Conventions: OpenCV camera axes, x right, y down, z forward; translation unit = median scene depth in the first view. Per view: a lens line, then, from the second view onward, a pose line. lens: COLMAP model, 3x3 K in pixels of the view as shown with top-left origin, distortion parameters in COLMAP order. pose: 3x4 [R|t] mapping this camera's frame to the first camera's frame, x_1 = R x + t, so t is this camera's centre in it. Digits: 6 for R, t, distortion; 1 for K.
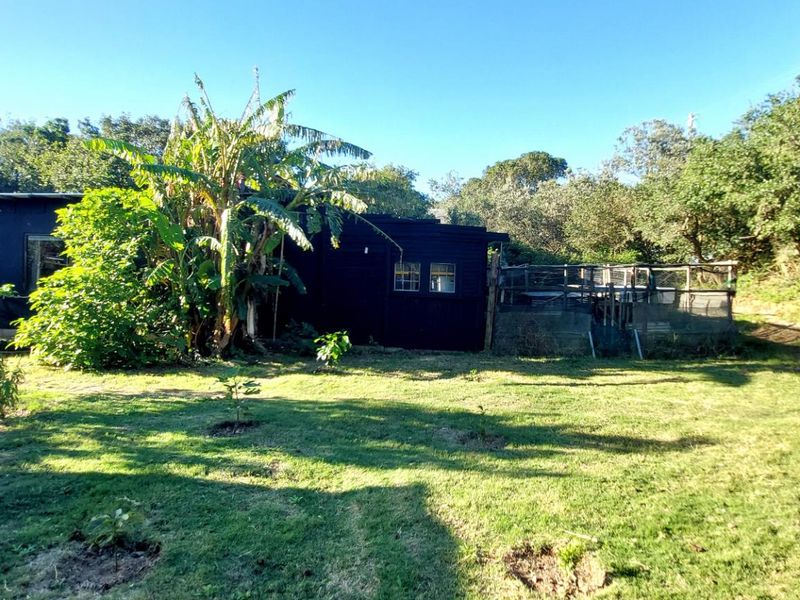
lens RADIAL K [[539.1, 0, 400.1], [0, 539.1, 287.6], [0, 0, 1]] dist [-0.005682, -0.003659]
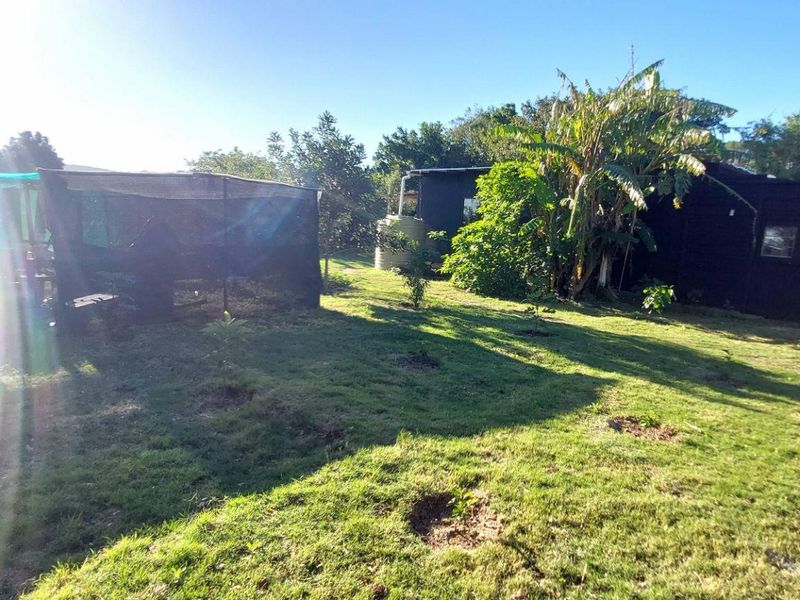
lens RADIAL K [[539.1, 0, 400.1], [0, 539.1, 287.6], [0, 0, 1]] dist [-0.005682, -0.003659]
pose [[0.704381, 0.111674, -0.700982, 0.259755], [-0.067525, 0.993610, 0.090441, 0.022948], [0.706603, -0.016371, 0.707421, -0.147227]]
